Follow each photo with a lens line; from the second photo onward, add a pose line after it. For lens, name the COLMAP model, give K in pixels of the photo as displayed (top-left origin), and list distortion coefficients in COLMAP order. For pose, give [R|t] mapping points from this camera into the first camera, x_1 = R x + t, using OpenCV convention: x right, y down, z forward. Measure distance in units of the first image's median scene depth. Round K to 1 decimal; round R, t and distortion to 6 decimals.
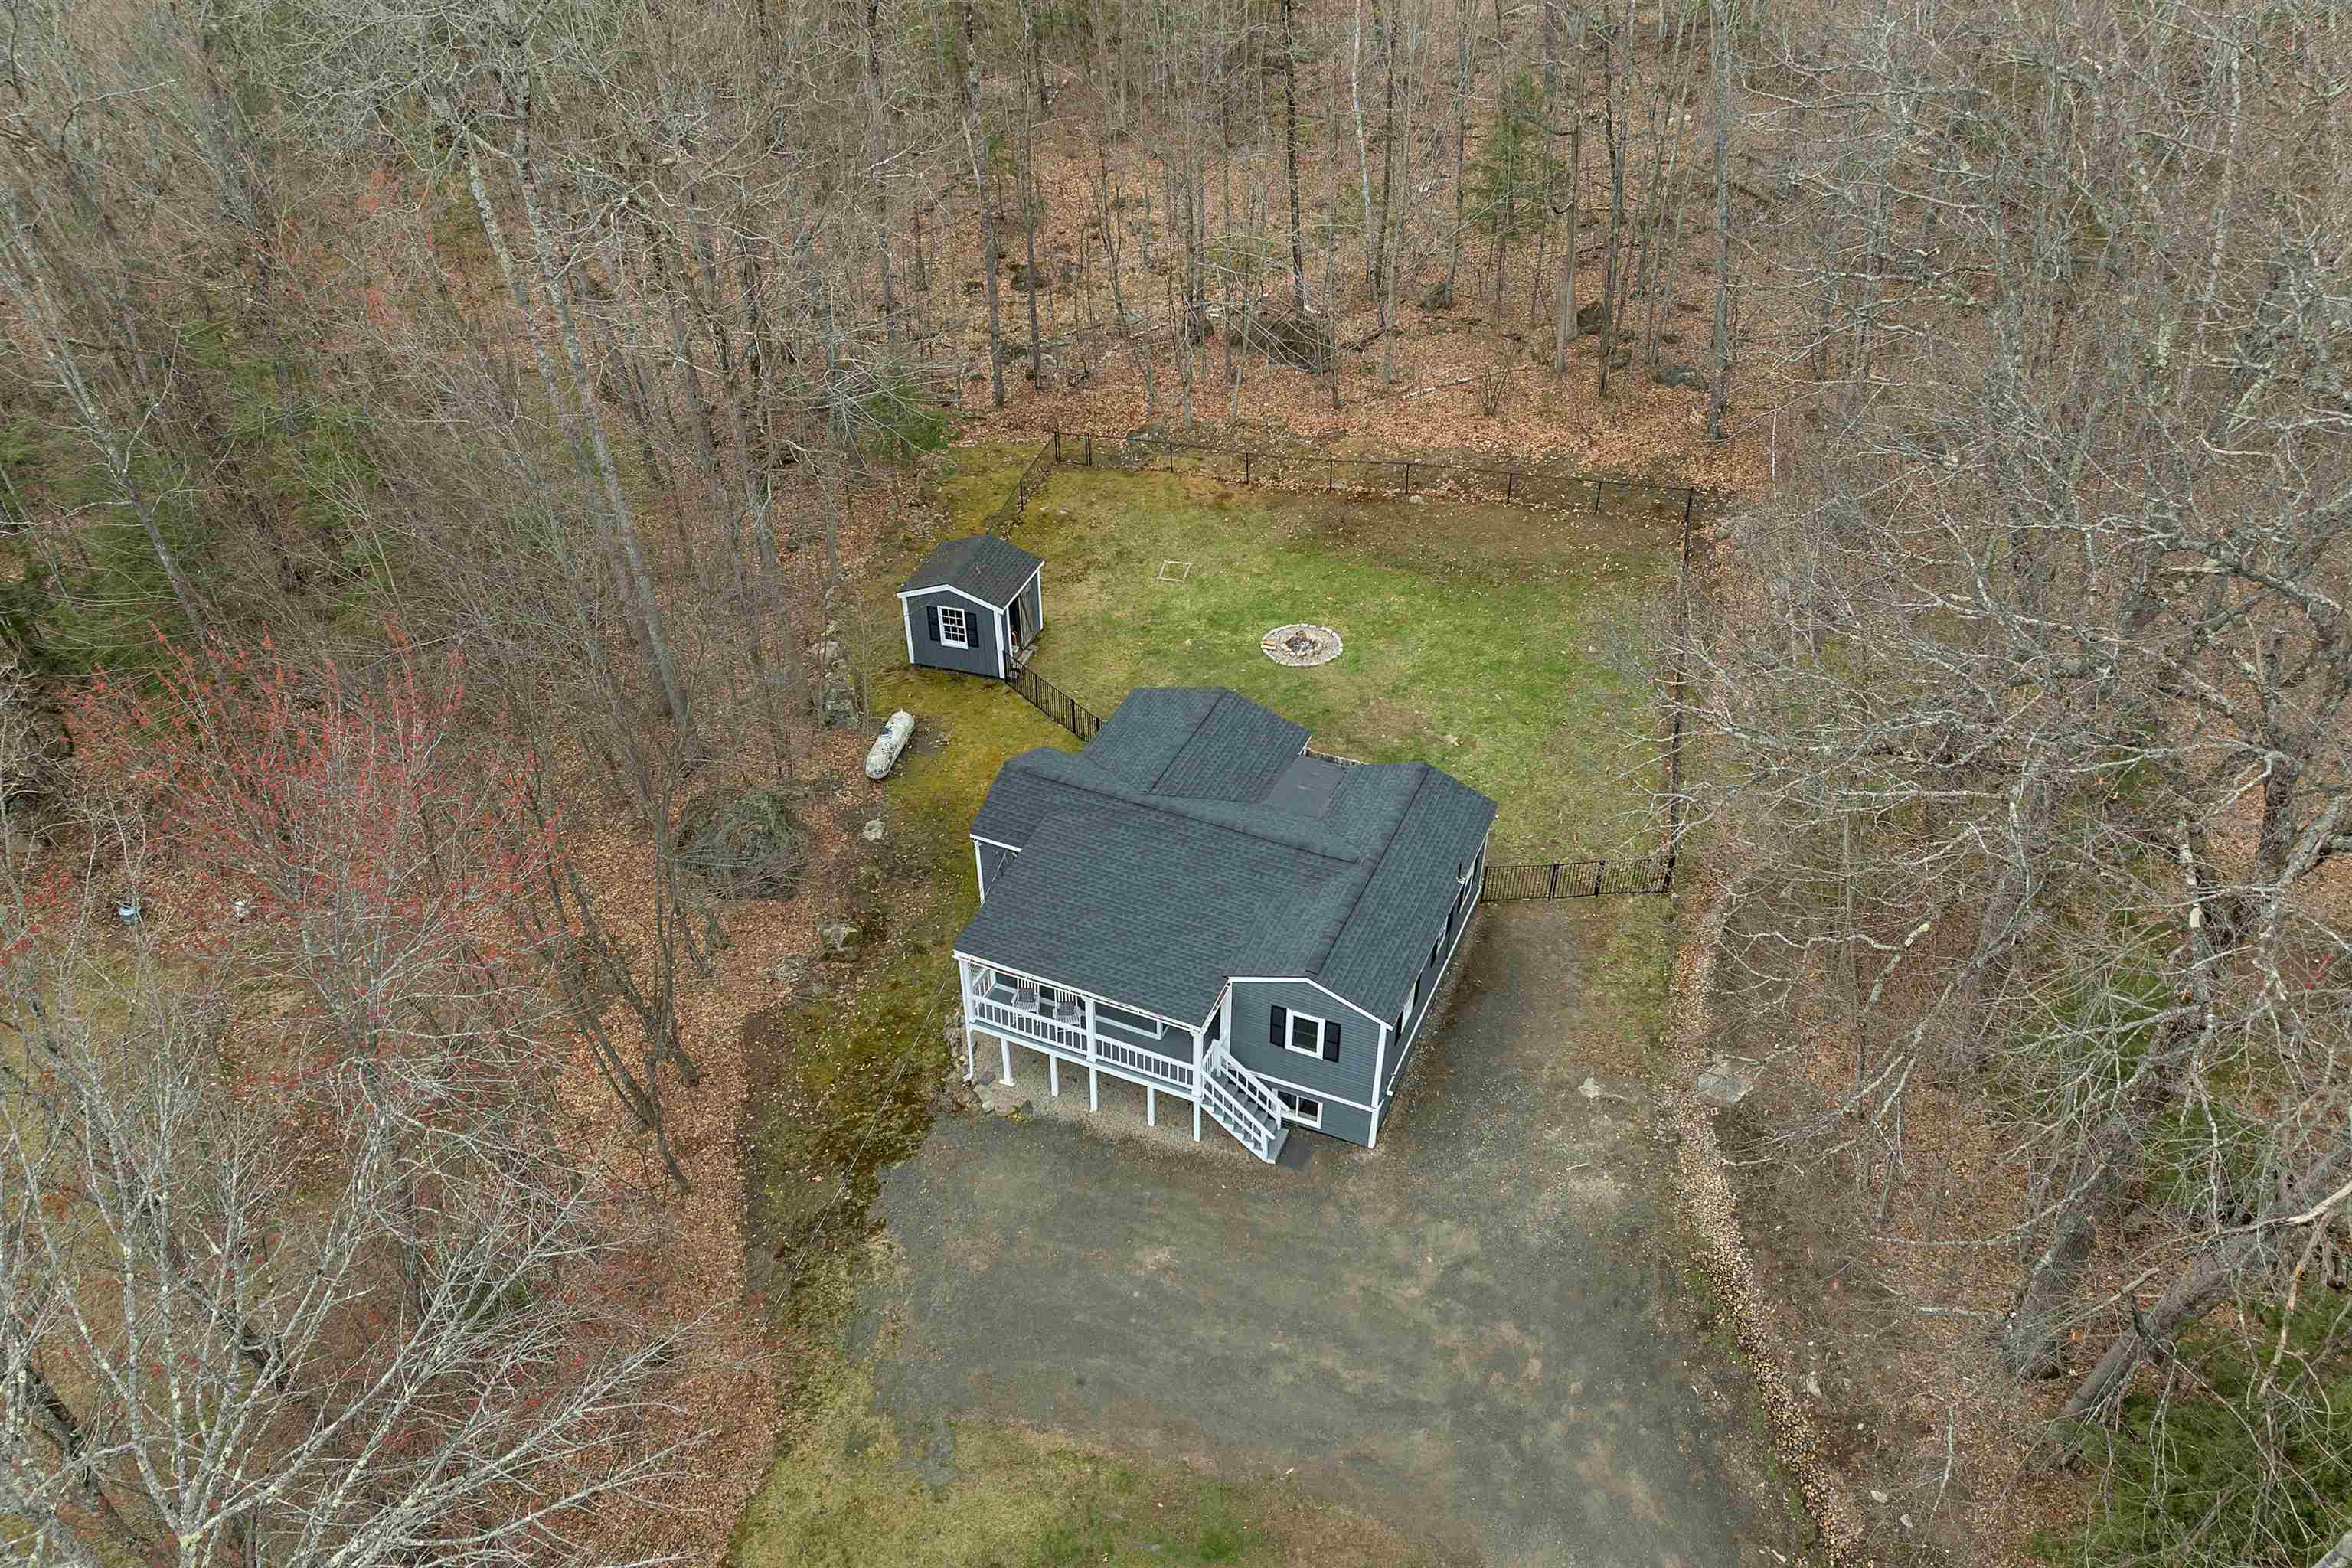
lens RADIAL K [[1692.8, 0, 1189.8], [0, 1692.8, 872.8], [0, 0, 1]] dist [-0.033766, -0.007422]
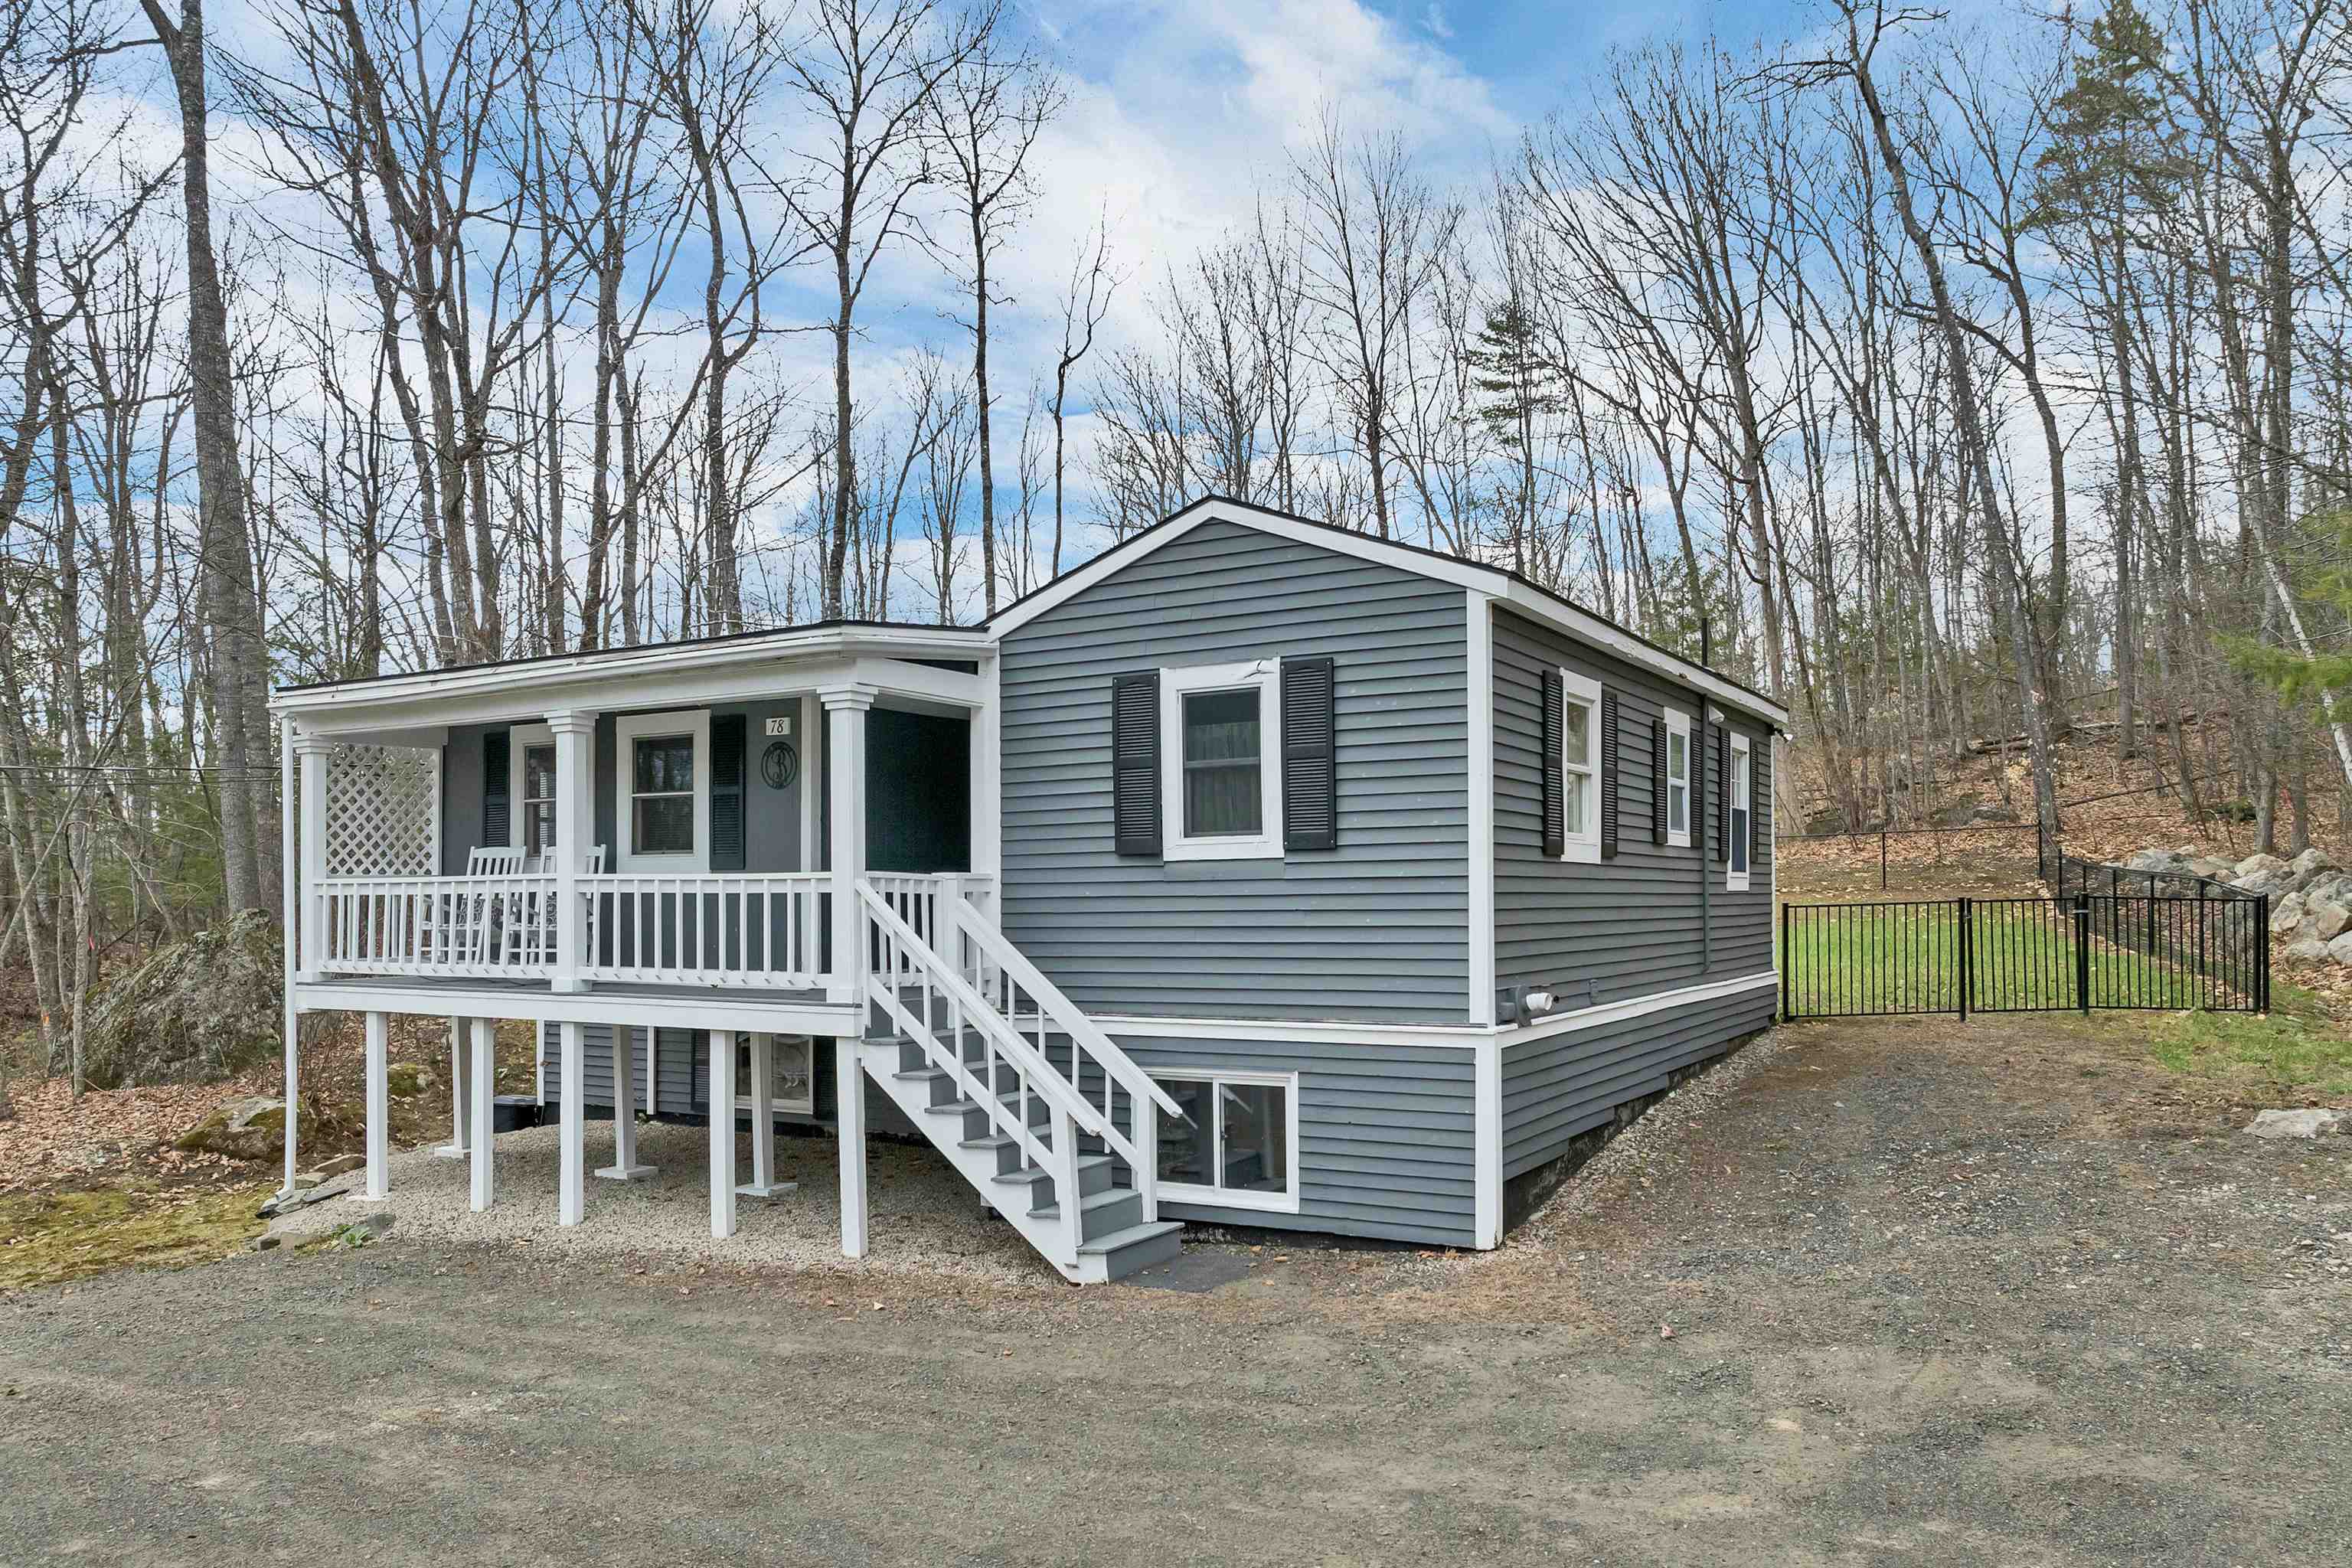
lens RADIAL K [[1692.8, 0, 1189.8], [0, 1692.8, 872.8], [0, 0, 1]] dist [-0.033766, -0.007422]
pose [[0.993093, -0.010858, -0.116827, 0.090137], [-0.067066, 0.764483, -0.641146, 0.278035], [0.096274, 0.644552, 0.758474, 0.739860]]
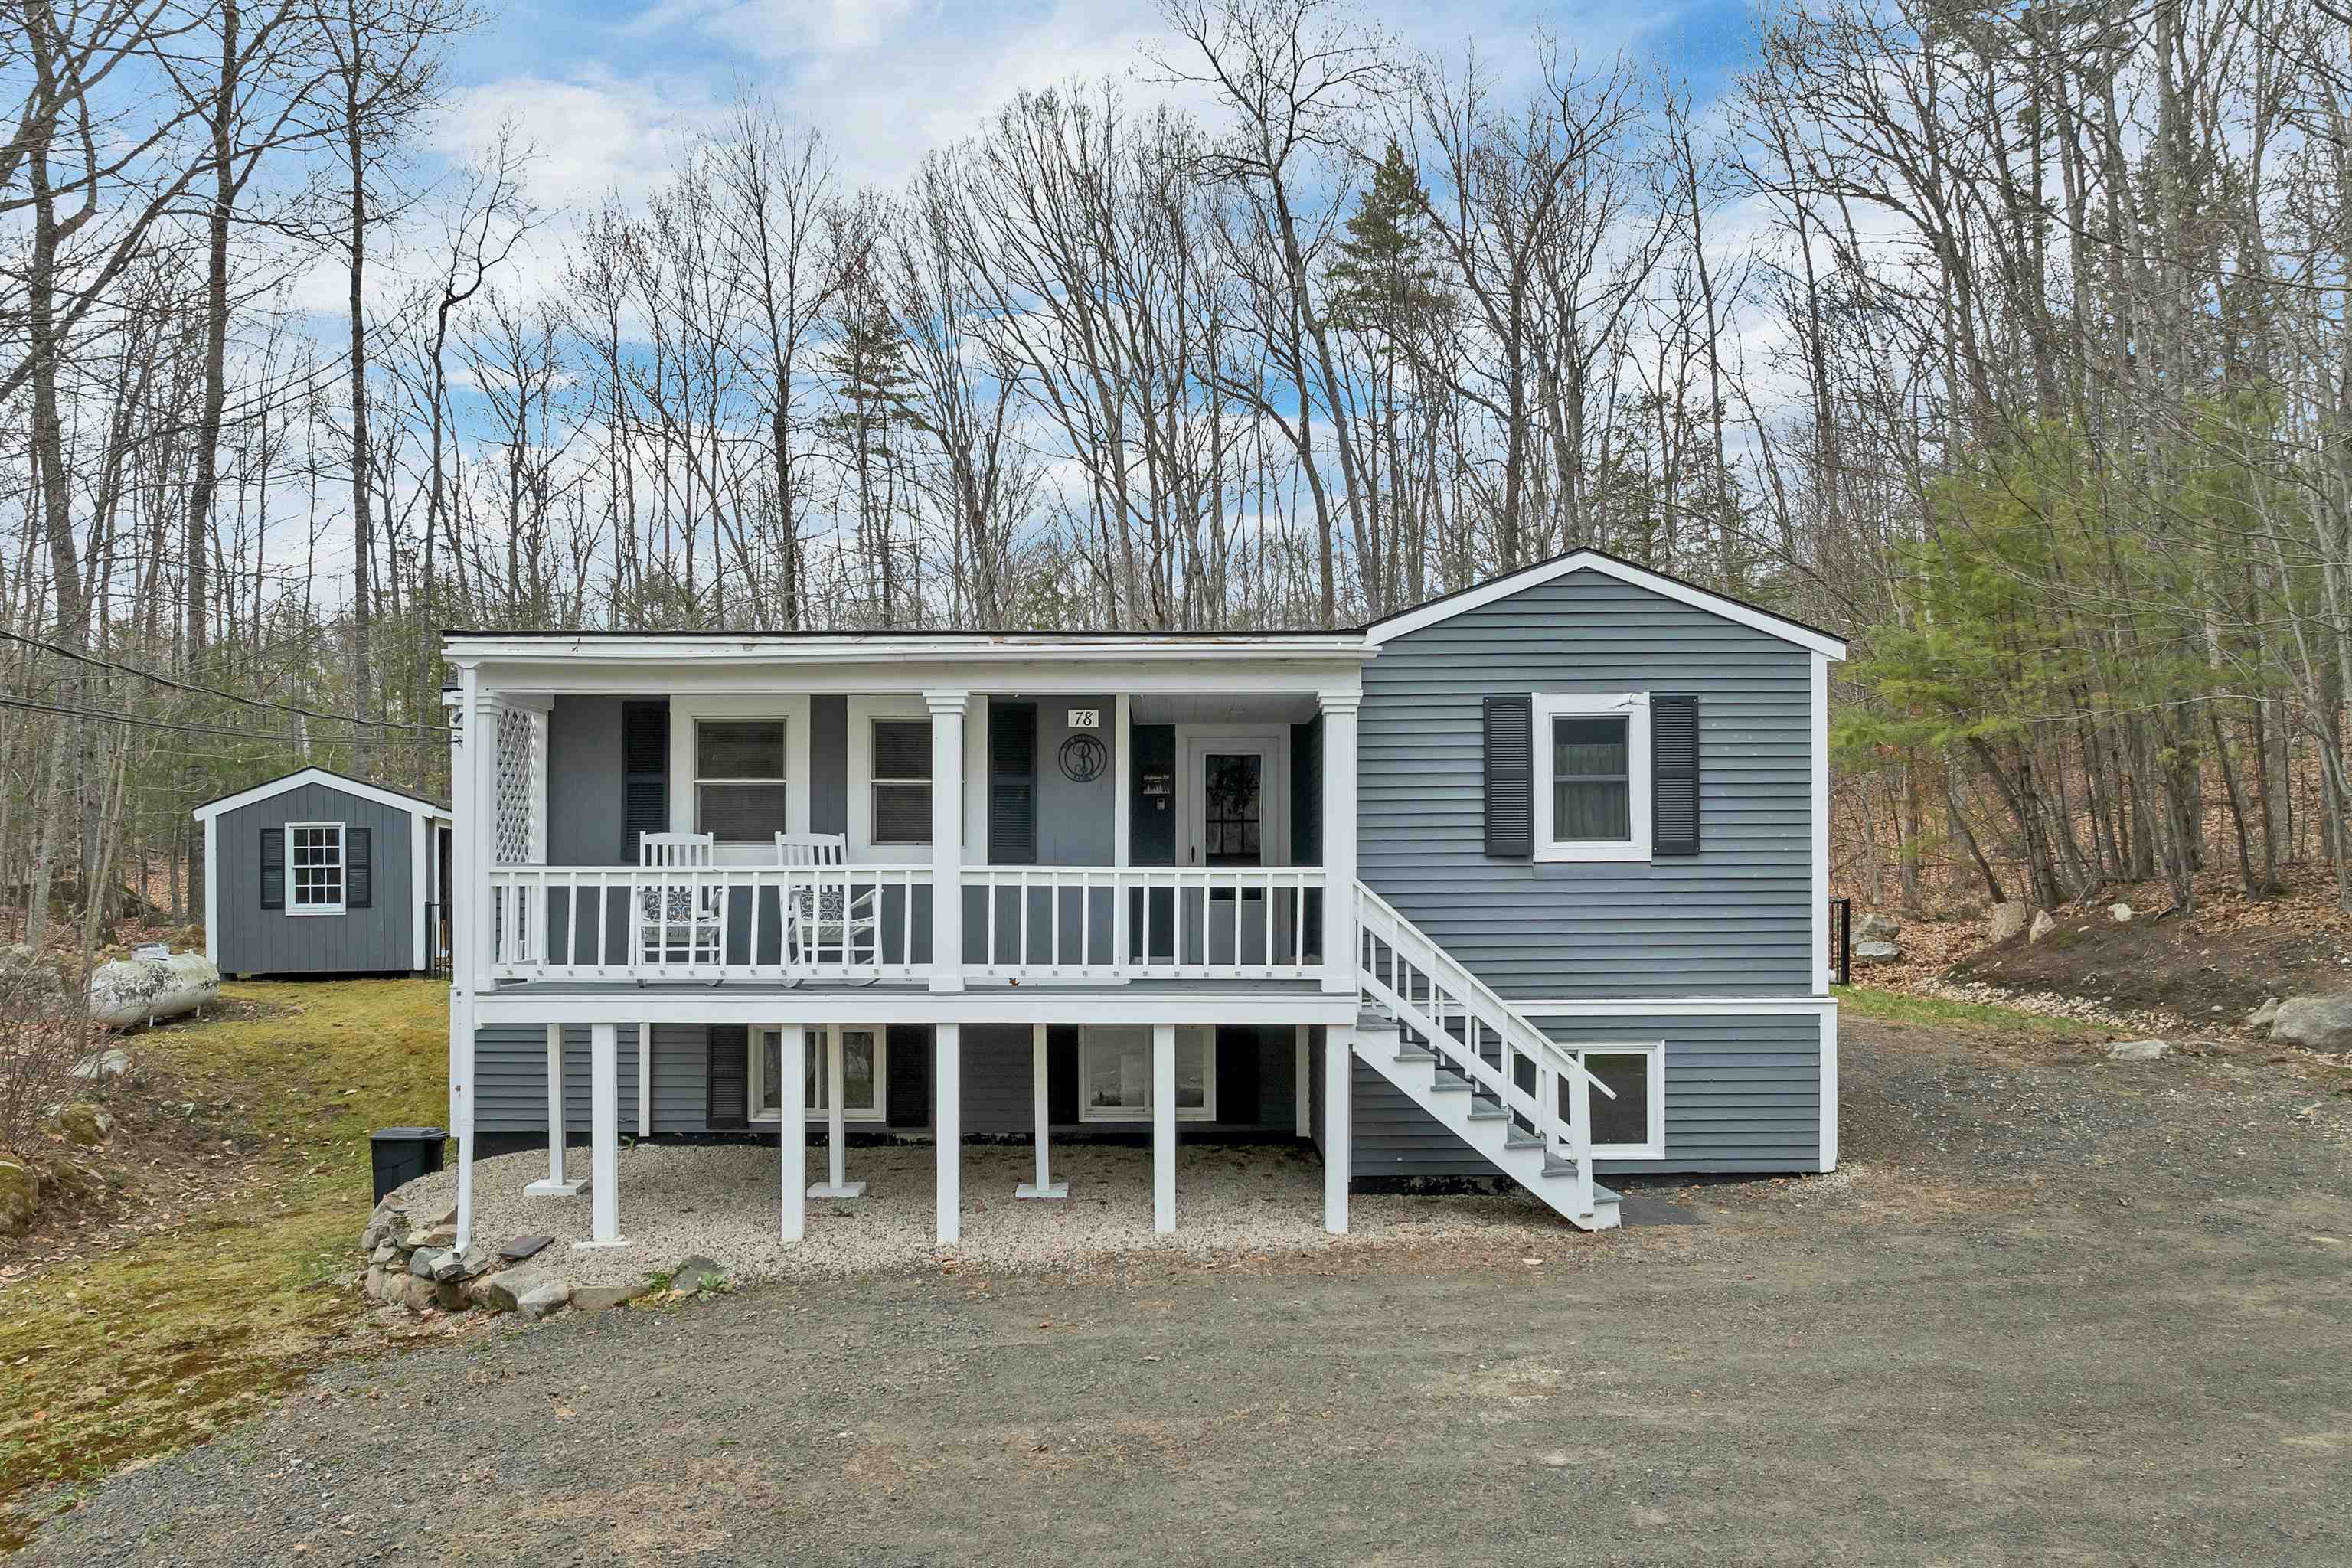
lens RADIAL K [[1692.8, 0, 1189.8], [0, 1692.8, 872.8], [0, 0, 1]] dist [-0.033766, -0.007422]
pose [[0.915847, 0.001502, 0.401524, -0.133034], [0.257832, 0.764392, -0.590955, 0.270511], [-0.307809, 0.644750, 0.699679, 0.748825]]
